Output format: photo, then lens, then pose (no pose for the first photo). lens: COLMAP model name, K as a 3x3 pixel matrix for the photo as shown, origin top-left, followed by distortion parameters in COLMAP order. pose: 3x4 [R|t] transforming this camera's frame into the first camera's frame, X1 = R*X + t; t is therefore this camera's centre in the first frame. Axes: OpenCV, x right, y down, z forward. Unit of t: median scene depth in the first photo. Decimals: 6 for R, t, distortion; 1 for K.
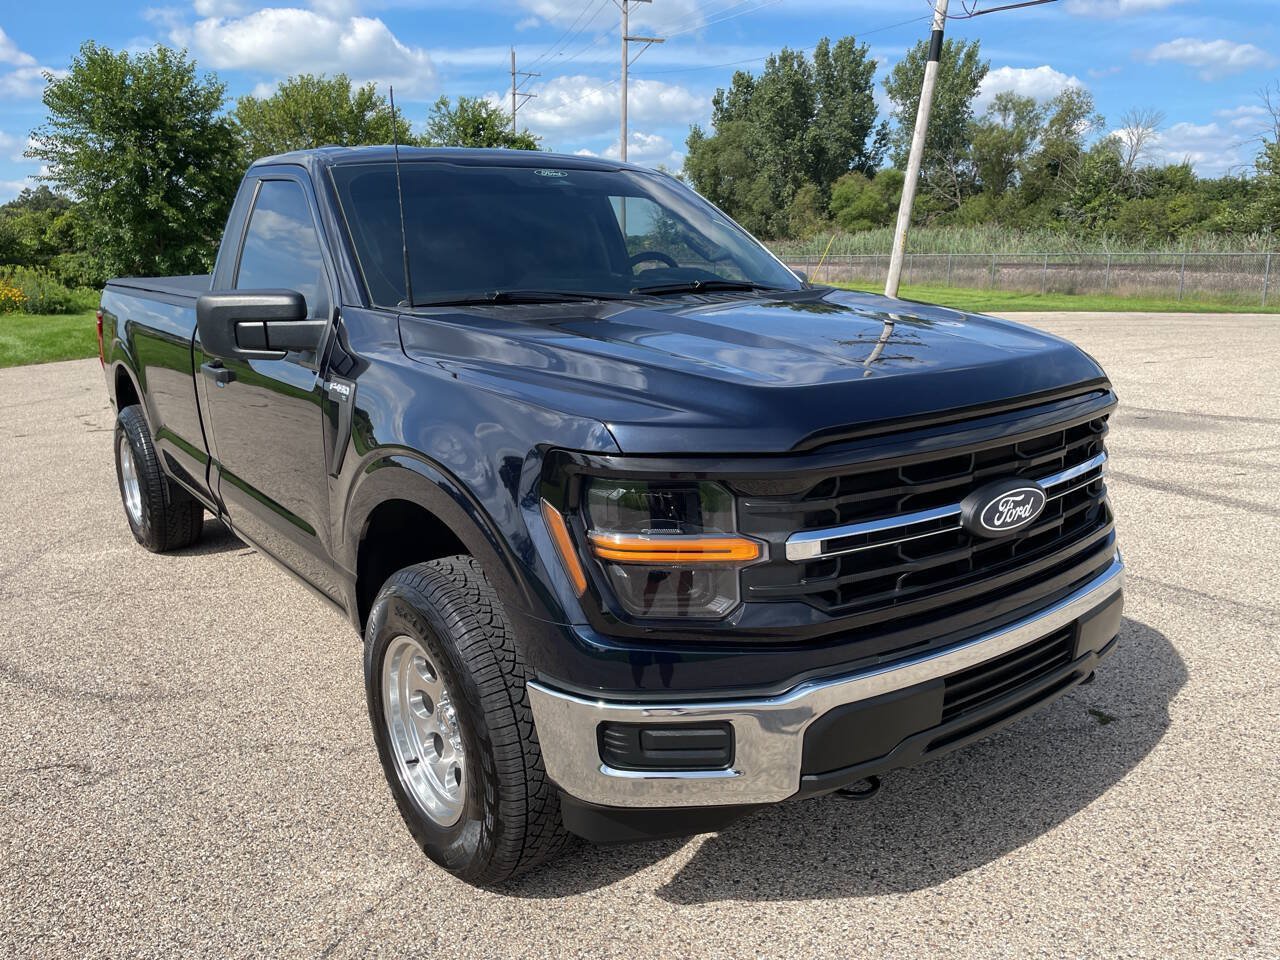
lens RADIAL K [[962.3, 0, 654.7], [0, 962.3, 483.4], [0, 0, 1]] dist [0.088289, -0.114520]
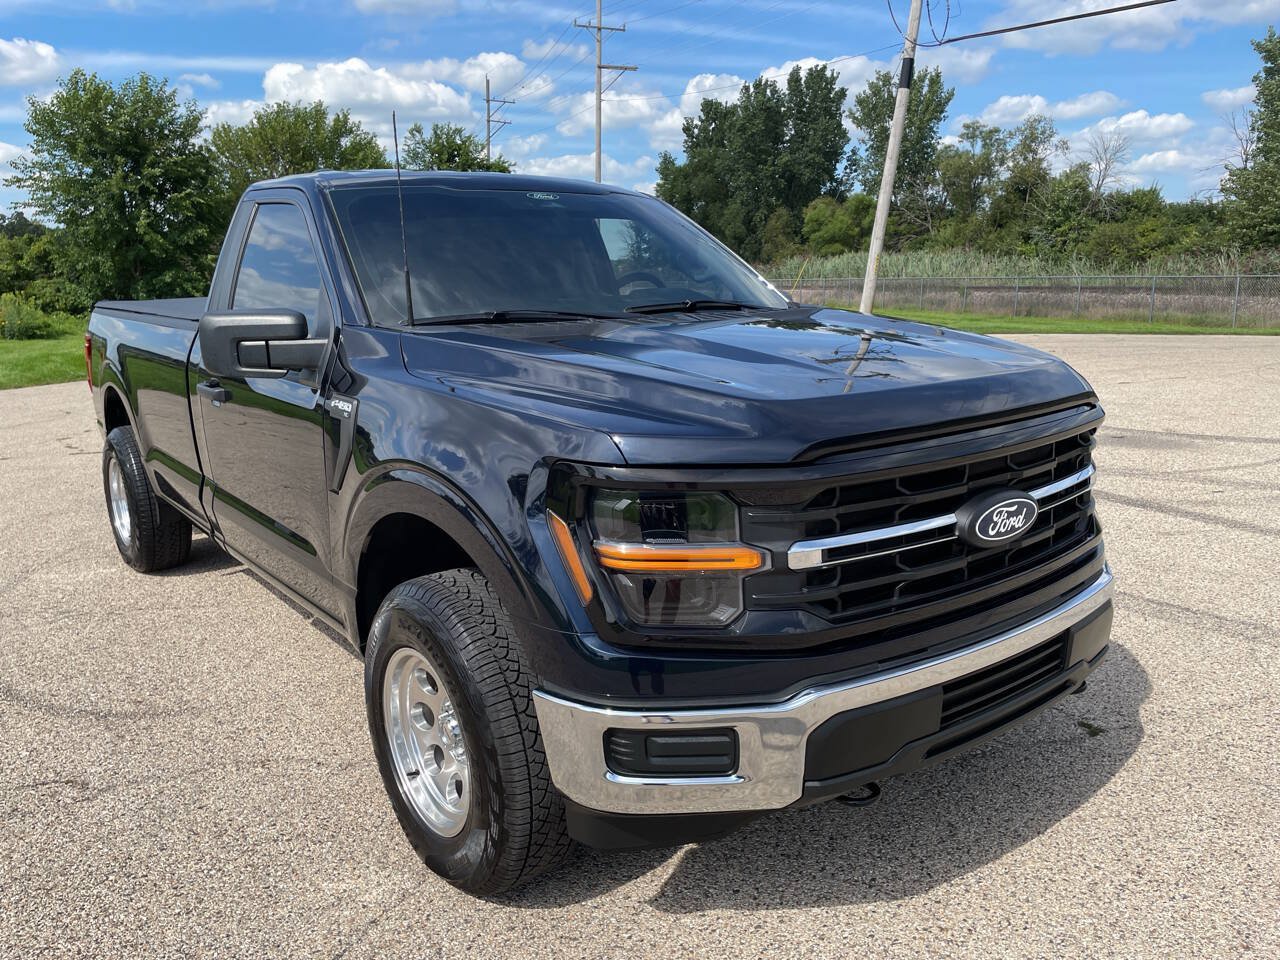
lens RADIAL K [[962.3, 0, 633.4], [0, 962.3, 483.9], [0, 0, 1]] dist [0.088289, -0.114520]
pose [[0.999980, -0.003571, 0.005162, -0.002350], [0.003691, 0.999720, -0.023375, 0.000926], [-0.005077, 0.023393, 0.999713, -0.001666]]
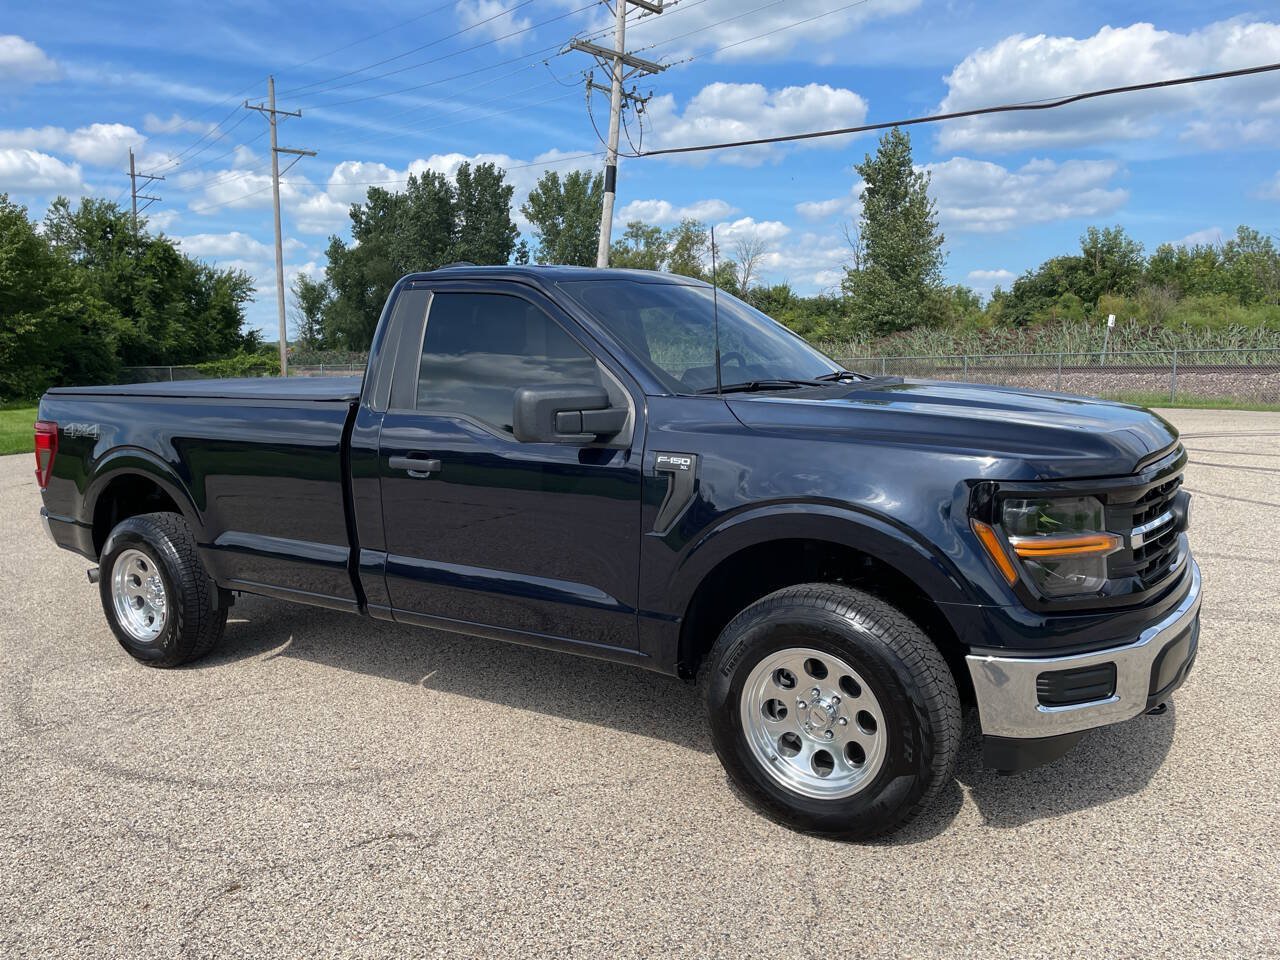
lens RADIAL K [[962.3, 0, 633.6], [0, 962.3, 485.0], [0, 0, 1]] dist [0.088289, -0.114520]
pose [[0.941249, -0.052520, 0.333603, -0.077056], [0.087576, 0.992000, -0.090919, 0.003846], [-0.326159, 0.114793, 0.938319, -0.011845]]
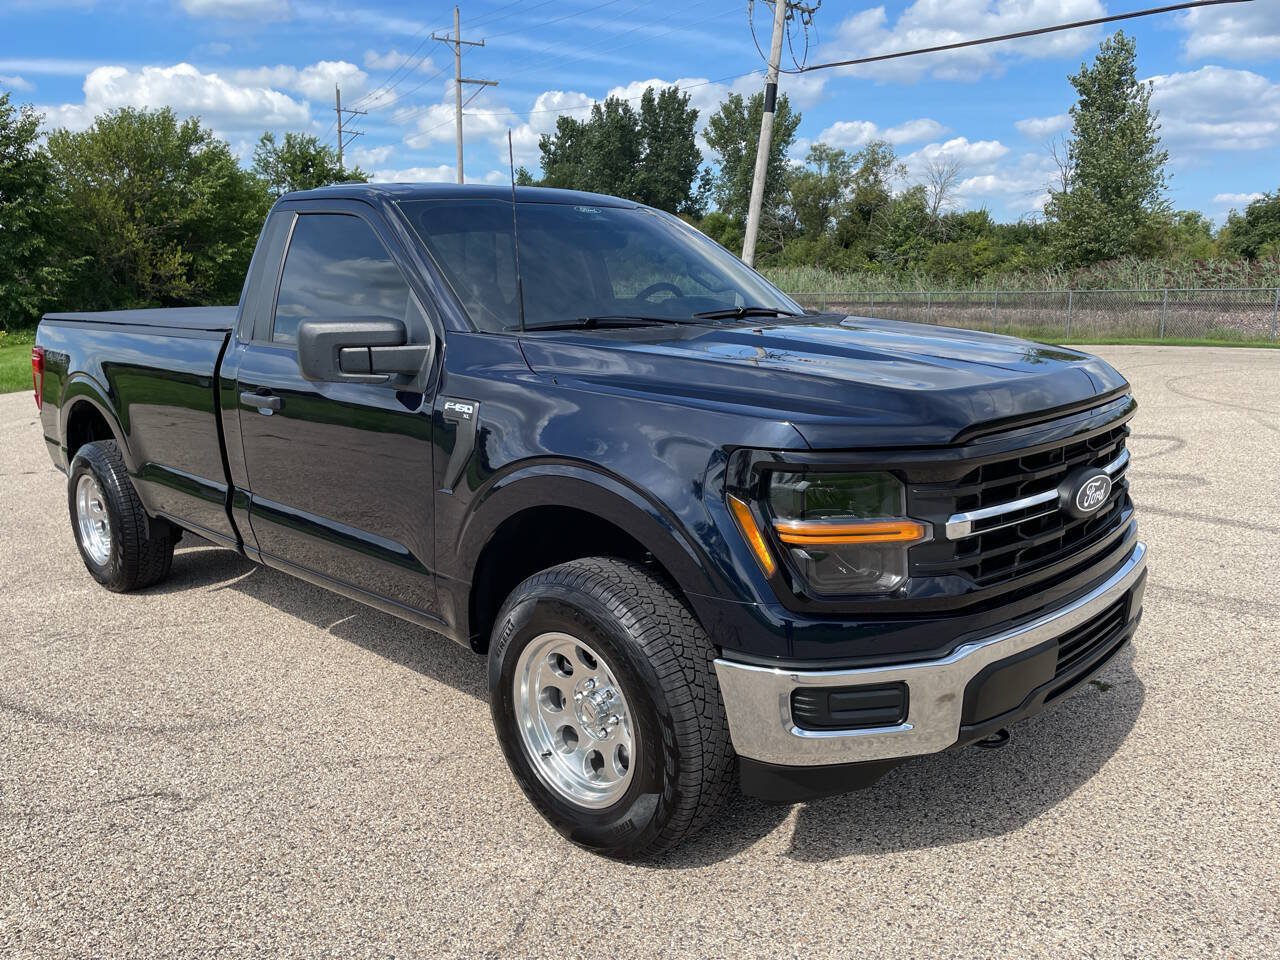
lens RADIAL K [[962.3, 0, 631.1], [0, 962.3, 483.9], [0, 0, 1]] dist [0.088289, -0.114520]
pose [[0.988840, -0.030291, 0.145867, -0.029091], [0.035810, 0.998733, -0.035360, 0.002974], [-0.144611, 0.040189, 0.988672, -0.007119]]
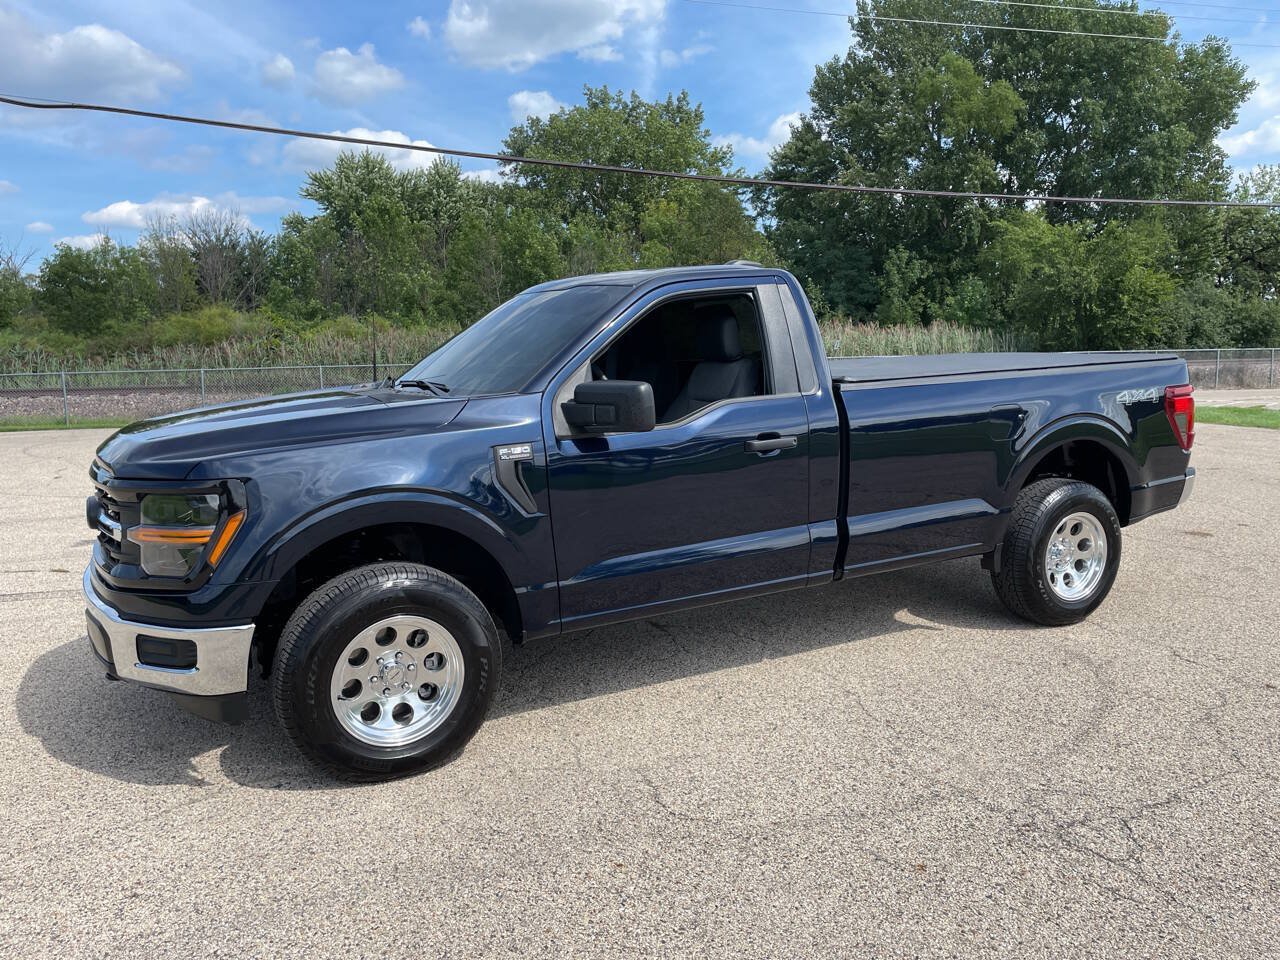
lens RADIAL K [[962.3, 0, 642.5], [0, 962.3, 473.0], [0, 0, 1]] dist [0.088289, -0.114520]
pose [[-0.055737, -0.106173, 0.992784, -0.235502], [0.248512, 0.961563, 0.116786, -0.044267], [-0.967024, 0.253228, -0.027209, 0.203955]]
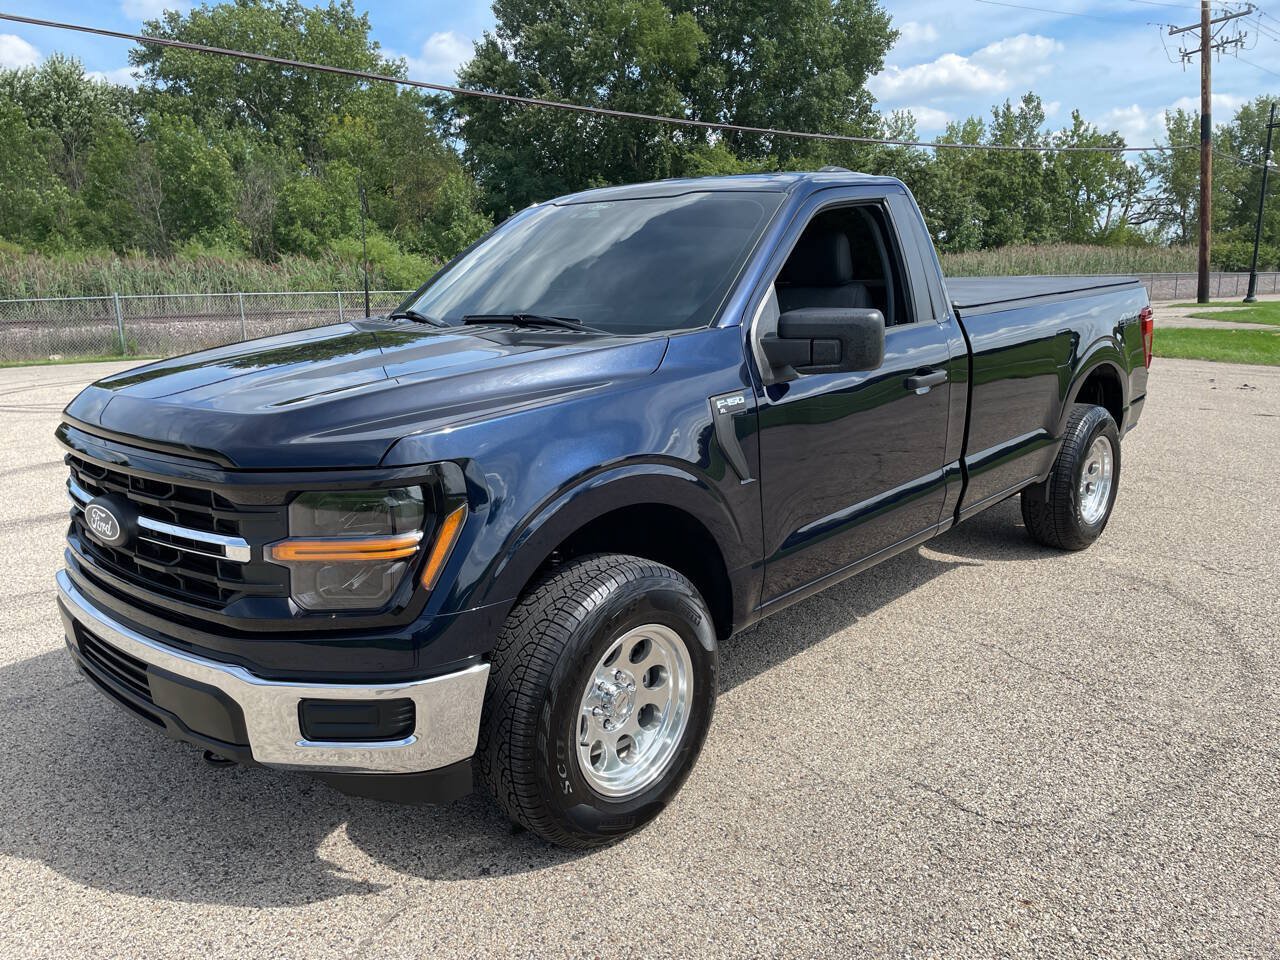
lens RADIAL K [[962.3, 0, 638.6], [0, 962.3, 478.9], [0, 0, 1]] dist [0.088289, -0.114520]
pose [[-0.371000, -0.164888, 0.913877, -0.194090], [0.242364, 0.932809, 0.266695, -0.058945], [-0.896448, 0.320435, -0.306110, 0.261895]]
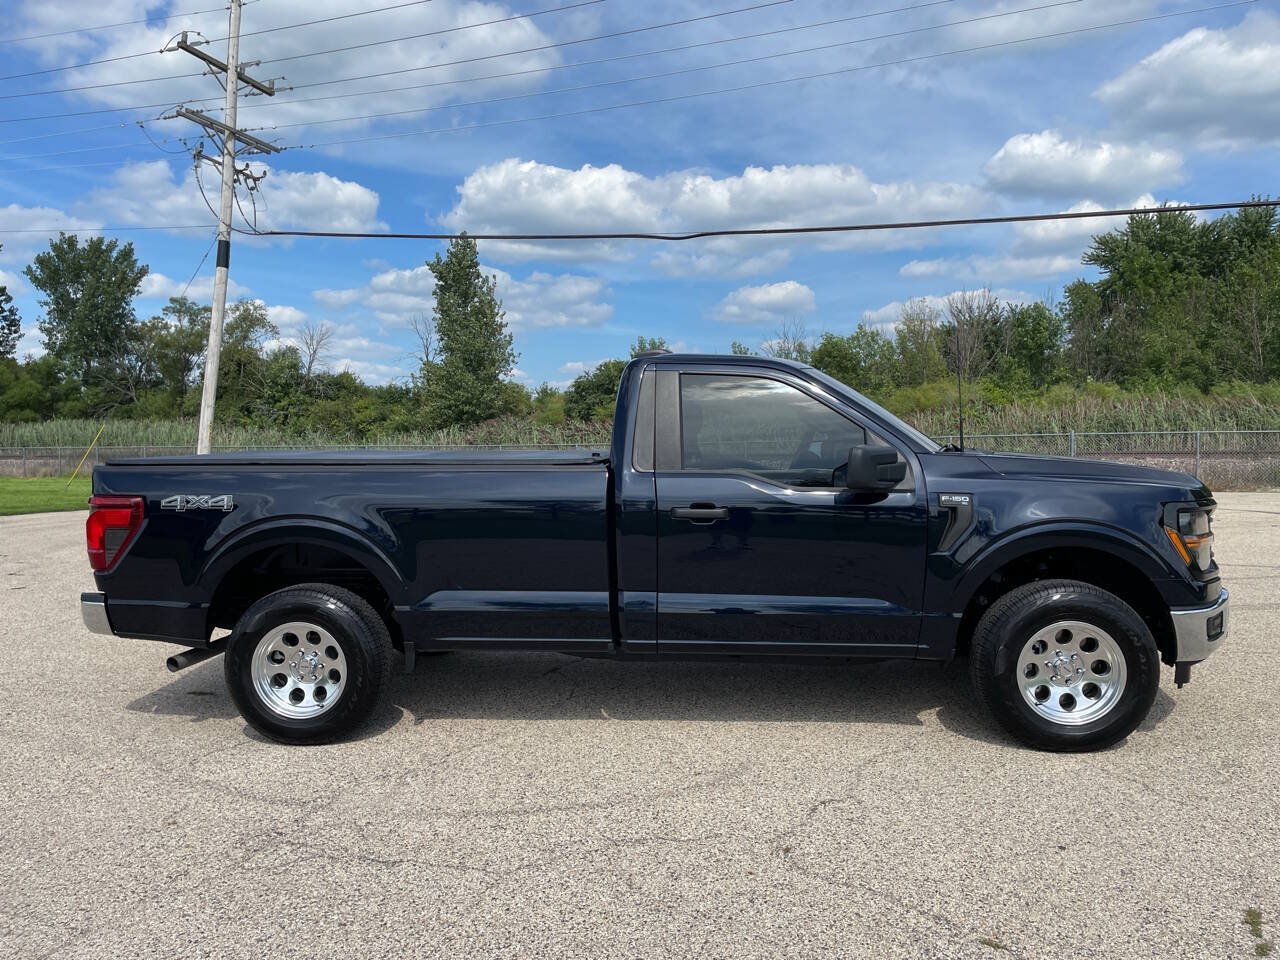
lens RADIAL K [[962.3, 0, 642.0], [0, 962.3, 487.0], [0, 0, 1]] dist [0.088289, -0.114520]
pose [[0.675631, -0.034758, 0.736420, -0.192588], [0.174794, 0.977959, -0.114207, -0.001964], [-0.716219, 0.205884, 0.666815, 0.025193]]
